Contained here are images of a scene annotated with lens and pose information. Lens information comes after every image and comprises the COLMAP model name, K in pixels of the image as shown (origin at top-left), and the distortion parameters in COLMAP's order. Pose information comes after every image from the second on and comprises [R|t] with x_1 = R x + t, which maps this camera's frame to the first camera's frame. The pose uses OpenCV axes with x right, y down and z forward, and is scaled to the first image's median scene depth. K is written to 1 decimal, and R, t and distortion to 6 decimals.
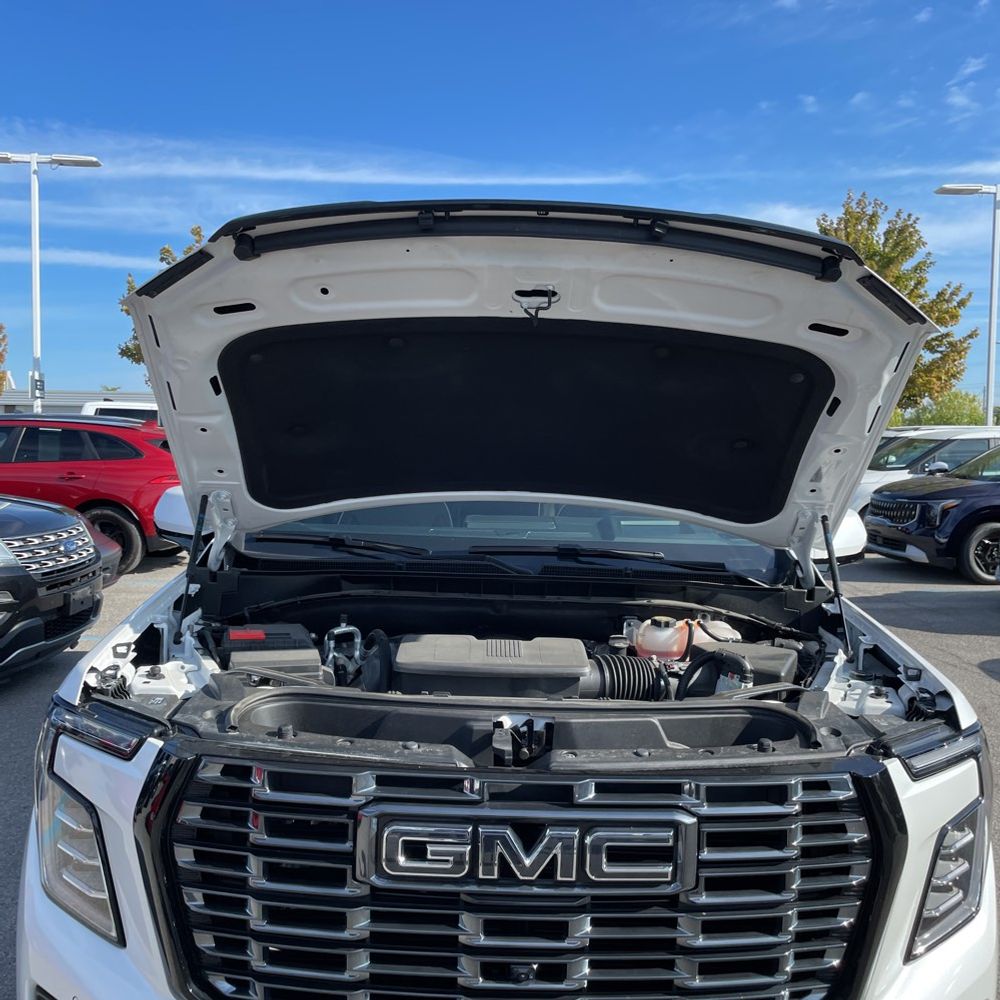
lens RADIAL K [[1027.2, 0, 521.6], [0, 1027.2, 496.4], [0, 0, 1]] dist [0.125886, -0.133535]
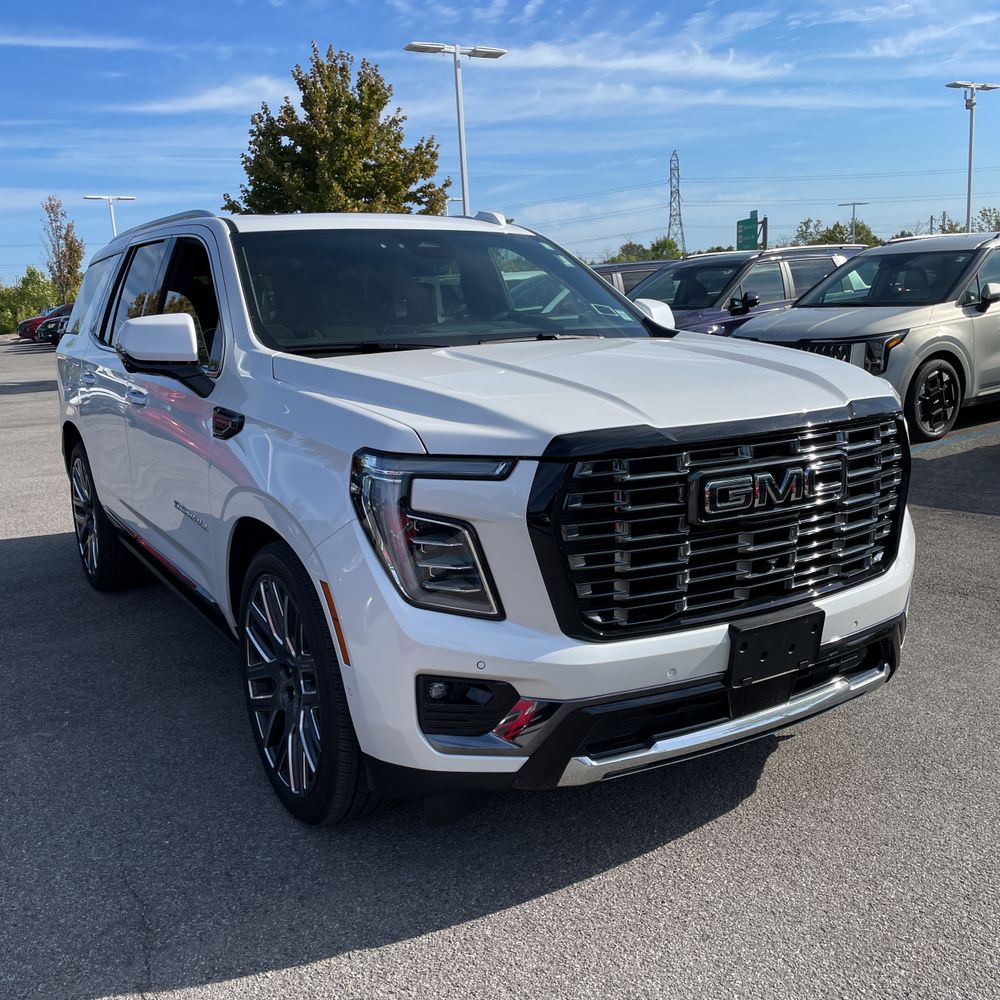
lens RADIAL K [[1038.2, 0, 500.0], [0, 1038.2, 500.0], [0, 0, 1]] dist [0.153520, -0.335963]
pose [[0.856056, -0.154193, 0.493349, -1.023317], [0.089520, 0.984273, 0.152293, 0.078074], [-0.509072, -0.086206, 0.856396, -0.121428]]
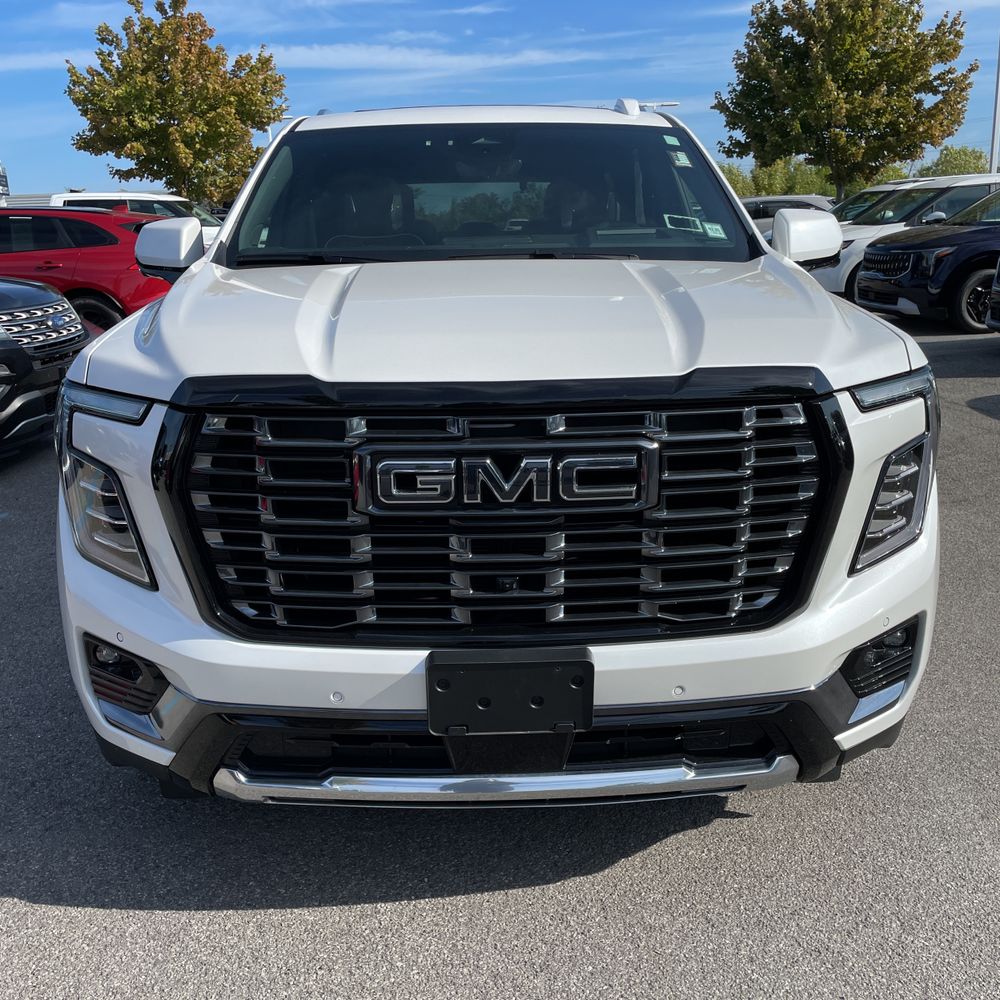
lens RADIAL K [[1028.2, 0, 500.0], [0, 1028.2, 500.0], [0, 0, 1]] dist [0.151230, -0.202595]
pose [[0.998851, -0.044508, -0.017766, 0.015965], [0.047136, 0.979350, 0.196599, 0.132665], [0.008649, -0.197211, 0.980323, -0.080825]]
